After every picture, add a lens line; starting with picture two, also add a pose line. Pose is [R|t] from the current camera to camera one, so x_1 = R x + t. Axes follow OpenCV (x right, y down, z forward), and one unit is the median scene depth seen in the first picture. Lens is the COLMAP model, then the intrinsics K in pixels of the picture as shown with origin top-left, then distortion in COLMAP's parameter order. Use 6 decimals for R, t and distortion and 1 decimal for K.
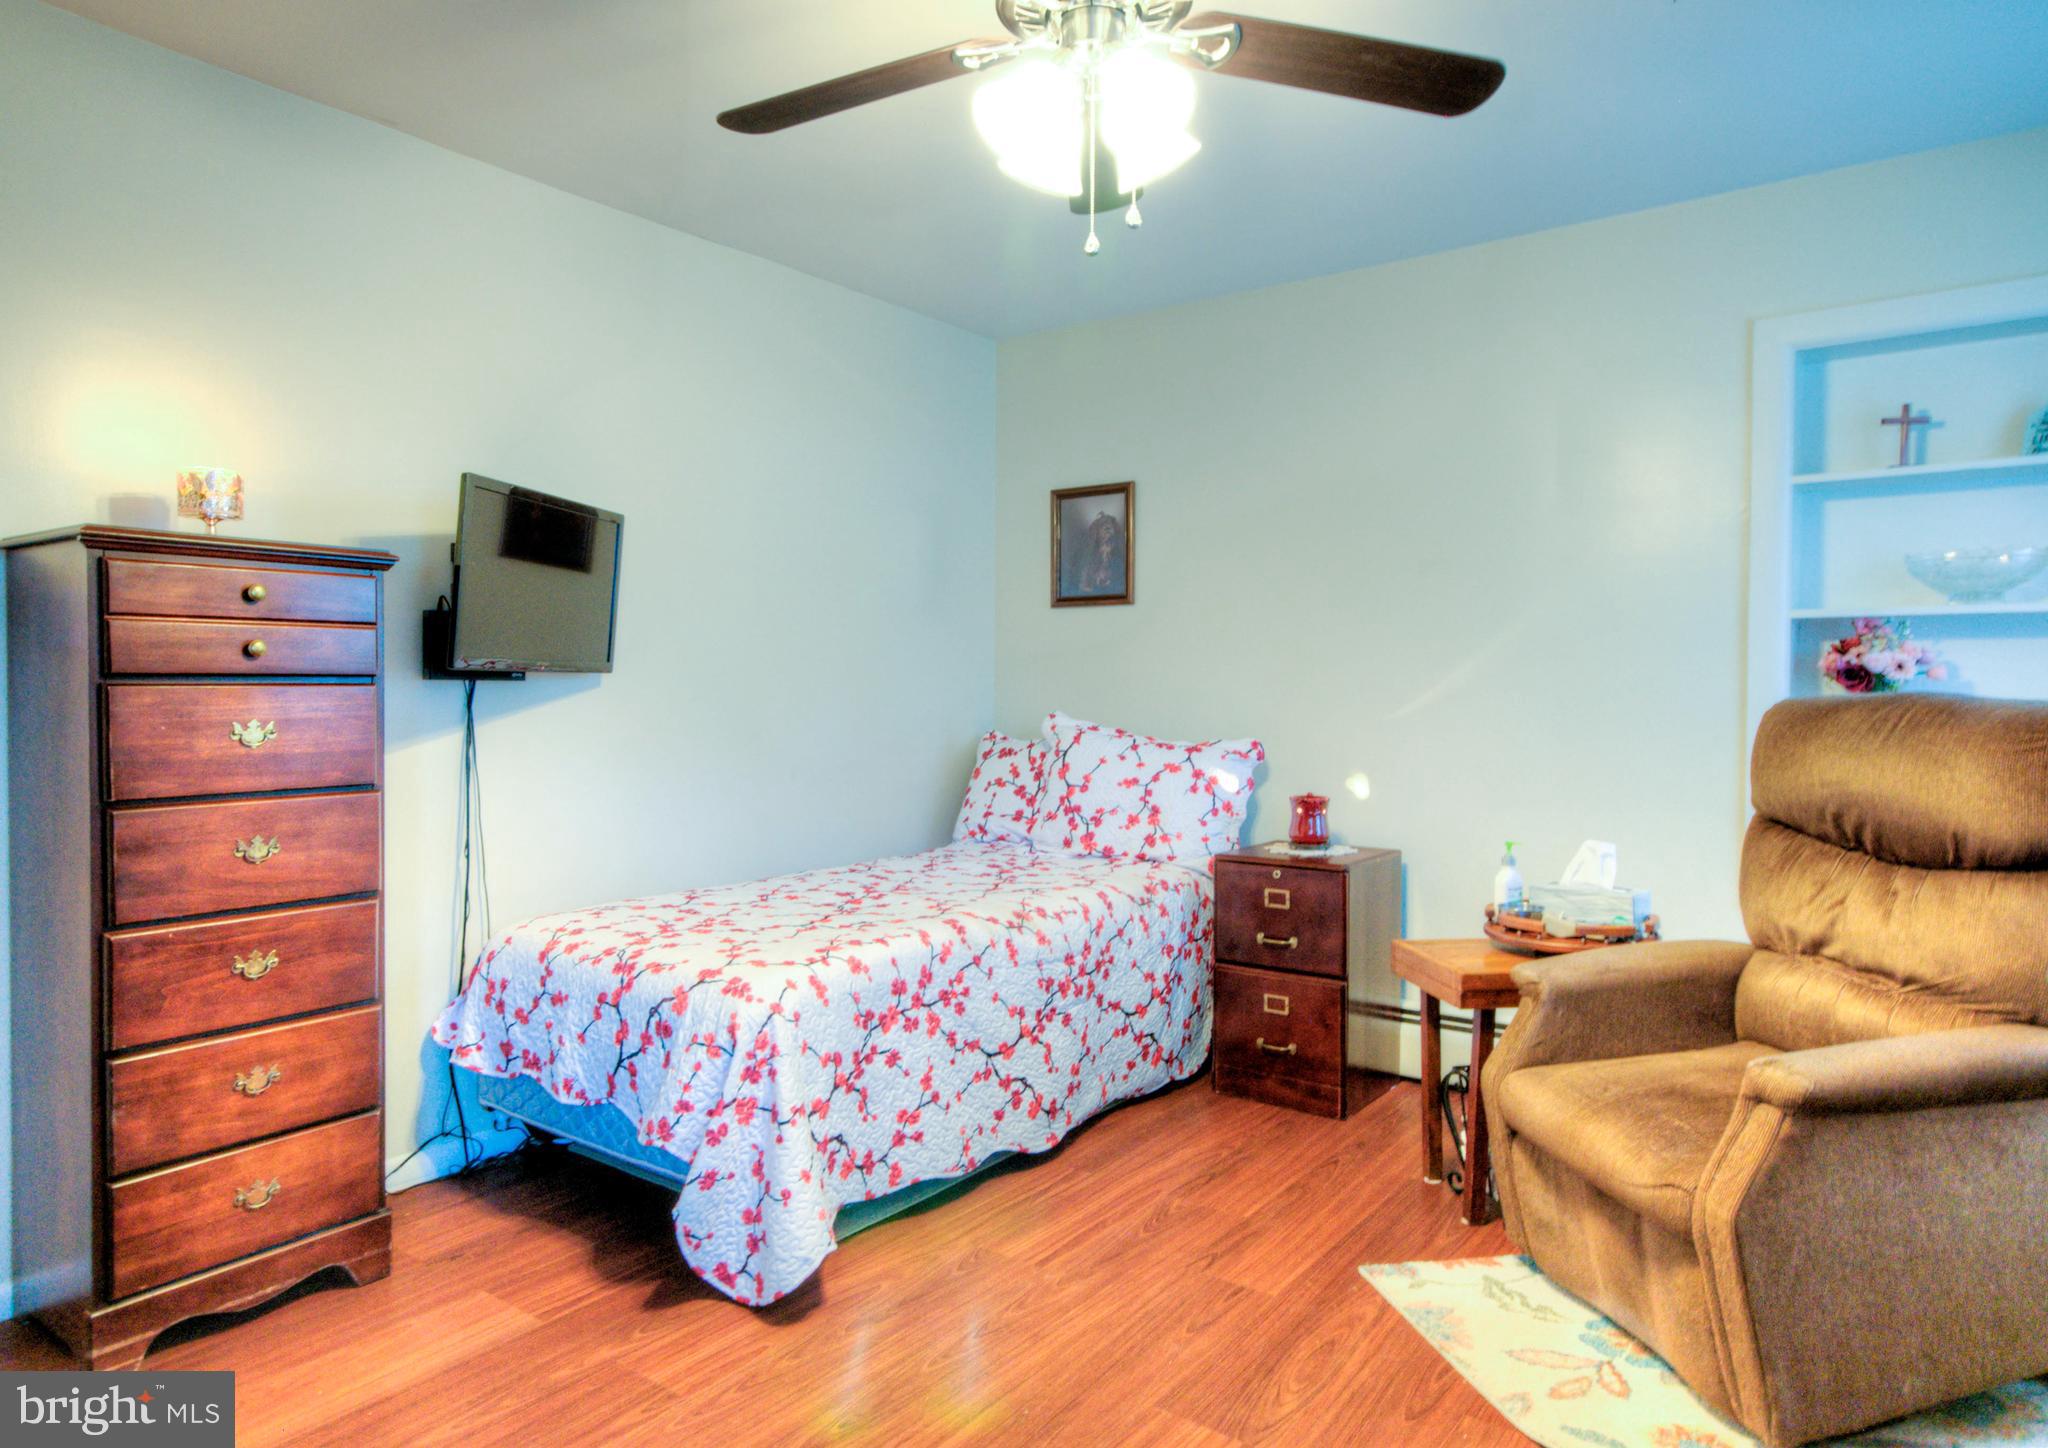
lens RADIAL K [[1282.2, 0, 1021.7], [0, 1282.2, 712.7], [0, 0, 1]] dist [-0.007526, 0.003914]
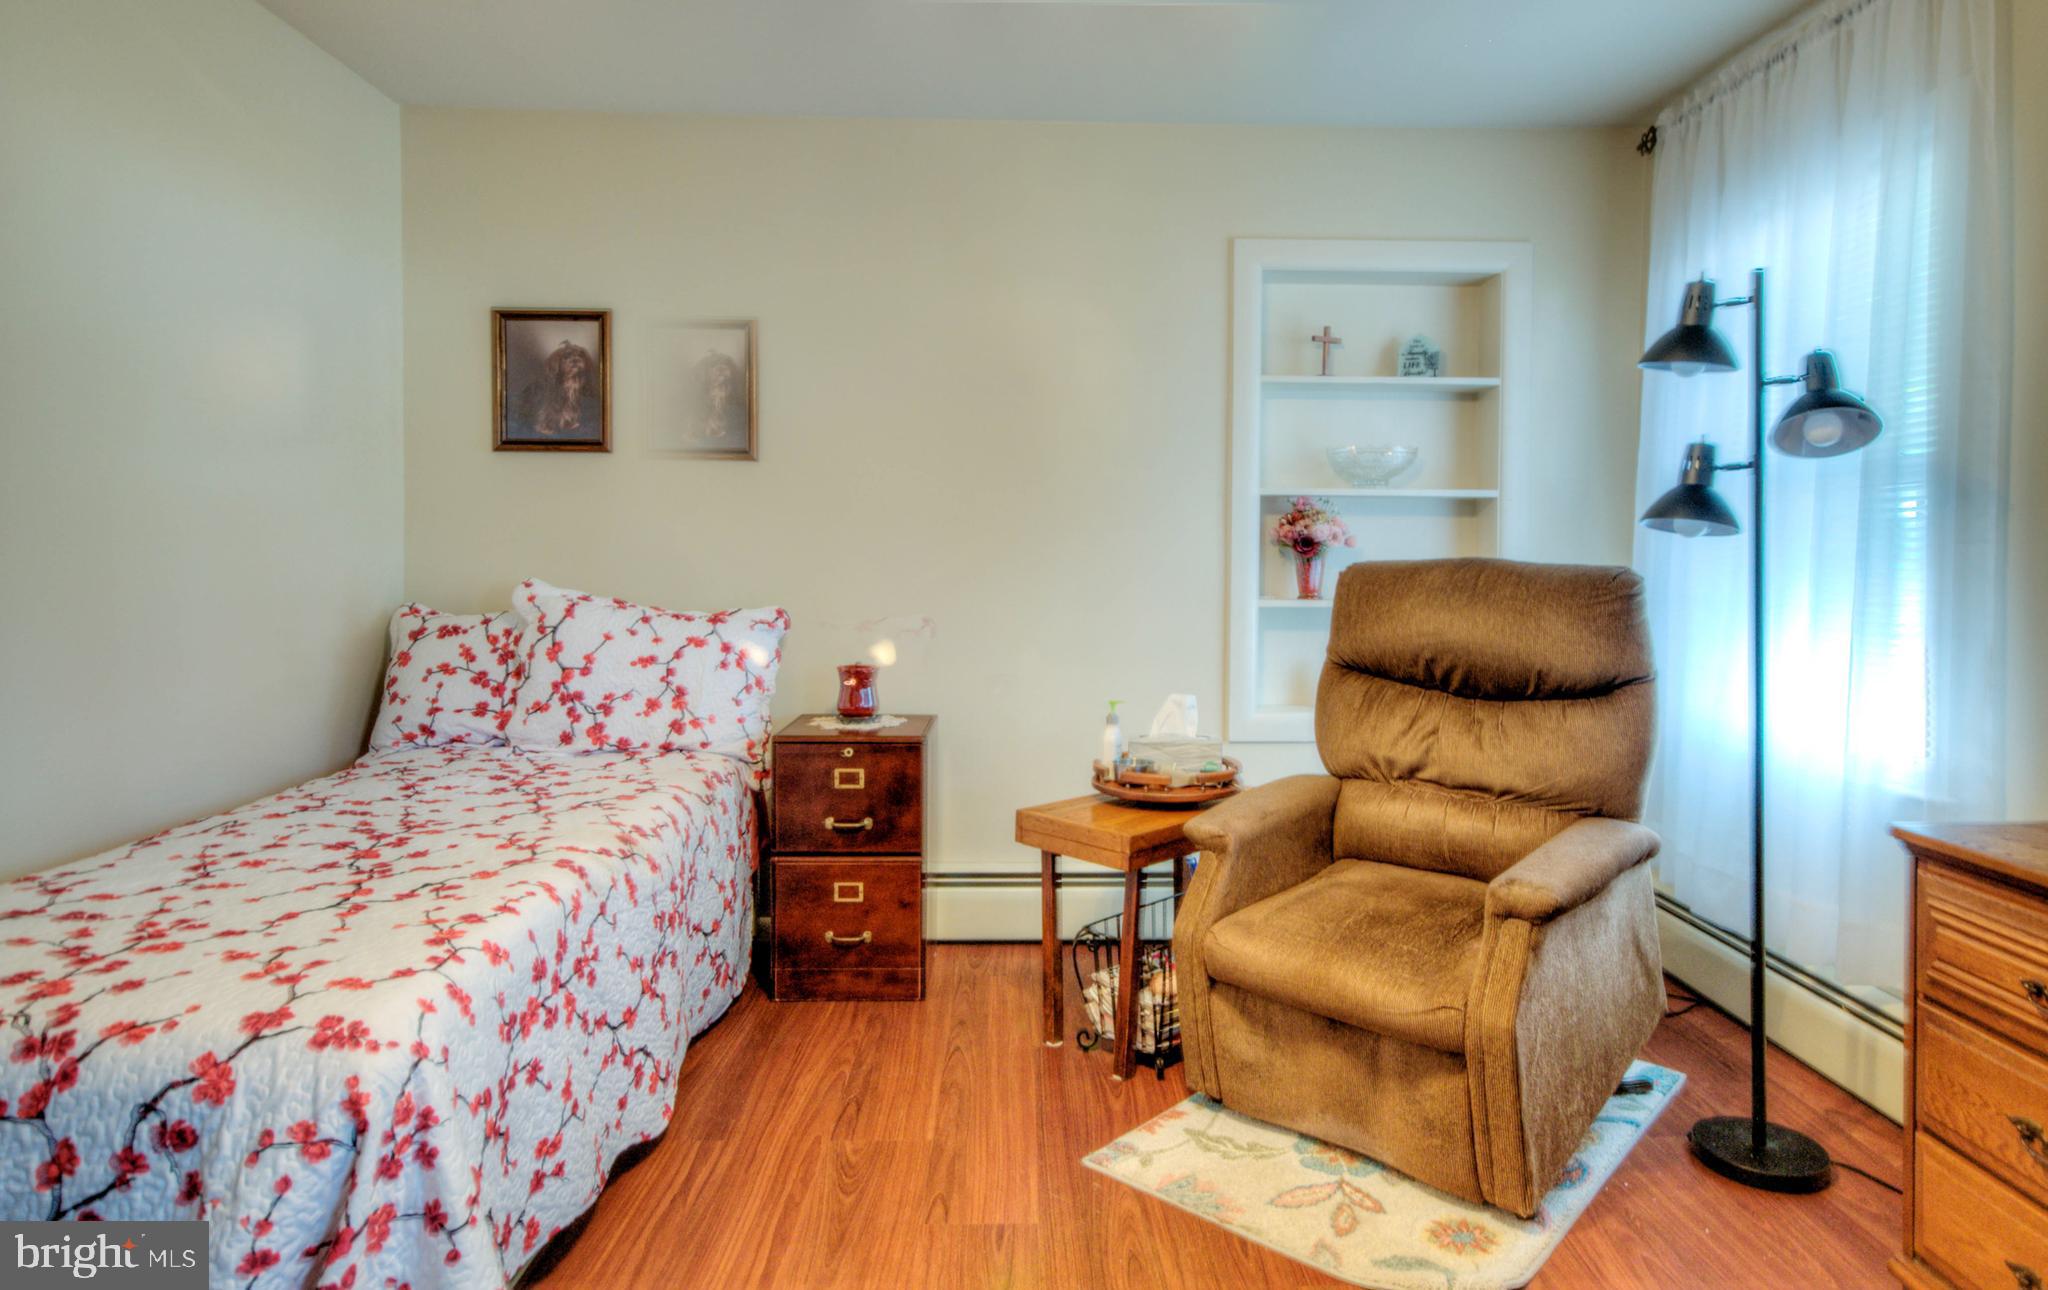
lens RADIAL K [[1180.8, 0, 1073.5], [0, 1180.8, 587.8], [0, 0, 1]] dist [-0.000614, 0.008222]
pose [[0.779433, -0.014000, 0.626329, -0.270526], [0.007181, 0.999884, 0.013413, -0.004195], [-0.626444, -0.005957, 0.779444, 0.302996]]
